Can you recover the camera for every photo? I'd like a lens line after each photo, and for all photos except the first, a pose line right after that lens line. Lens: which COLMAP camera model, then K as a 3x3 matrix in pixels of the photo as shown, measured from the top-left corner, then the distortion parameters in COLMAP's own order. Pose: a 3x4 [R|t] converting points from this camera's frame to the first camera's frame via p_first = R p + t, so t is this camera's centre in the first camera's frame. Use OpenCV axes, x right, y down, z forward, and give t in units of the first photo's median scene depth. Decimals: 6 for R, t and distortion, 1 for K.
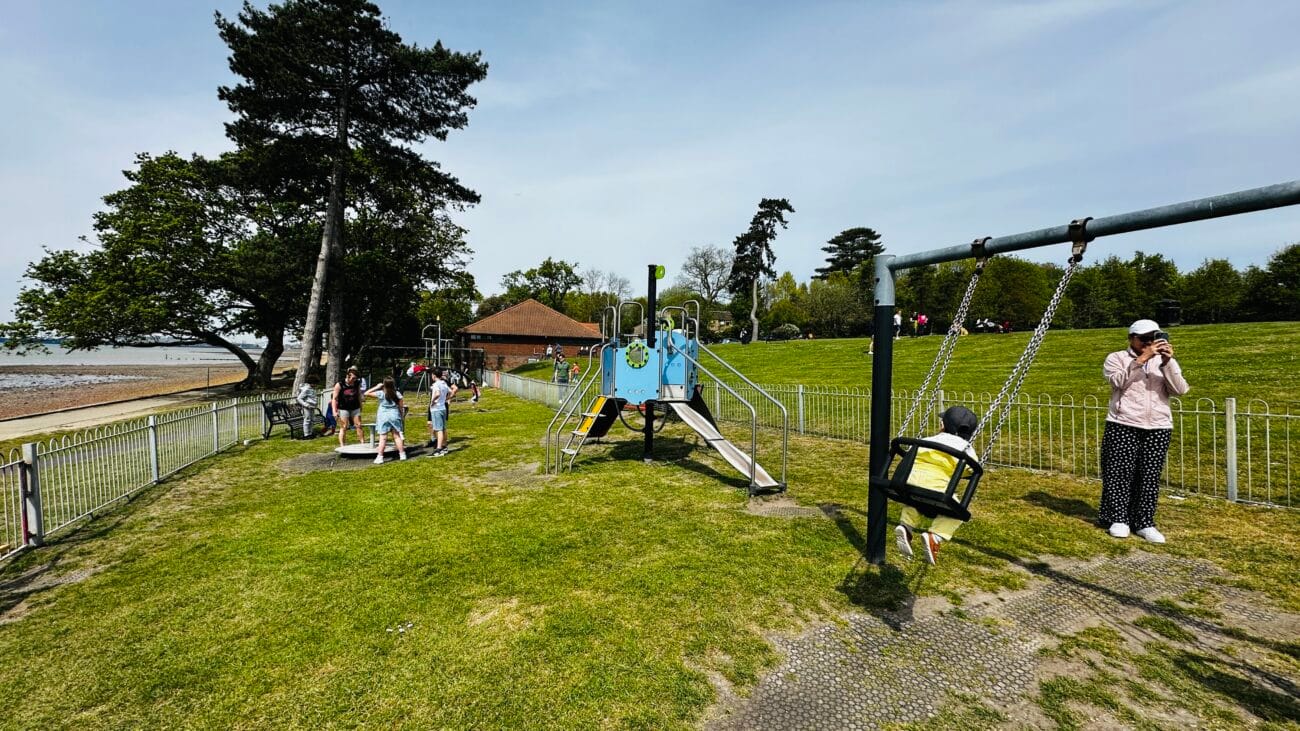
lens RADIAL K [[513.5, 0, 650.0], [0, 513.5, 365.5], [0, 0, 1]] dist [-0.002462, -0.000610]
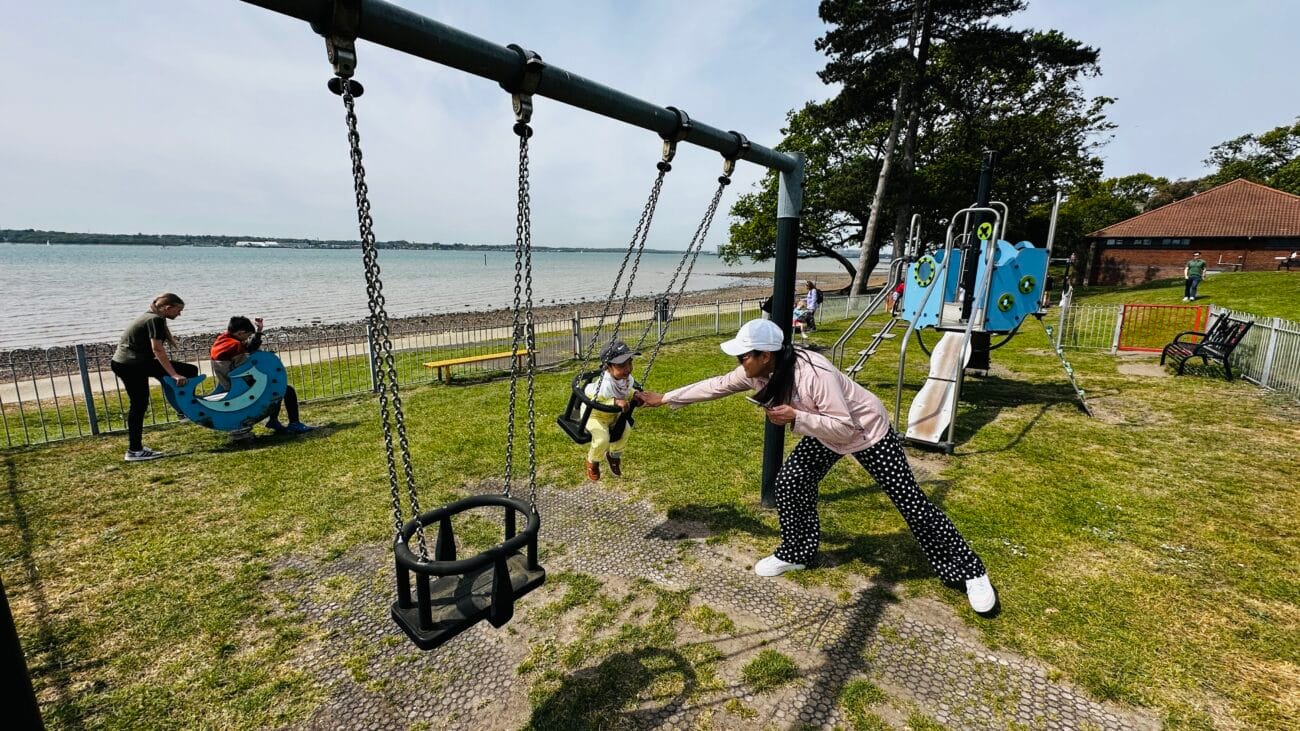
lens RADIAL K [[513.5, 0, 650.0], [0, 513.5, 365.5], [0, 0, 1]] dist [-0.002462, -0.000610]
pose [[0.442513, 0.172884, -0.879940, 0.134365], [-0.018521, 0.982793, 0.183778, -0.003517], [0.896571, -0.065026, 0.438100, 0.050209]]
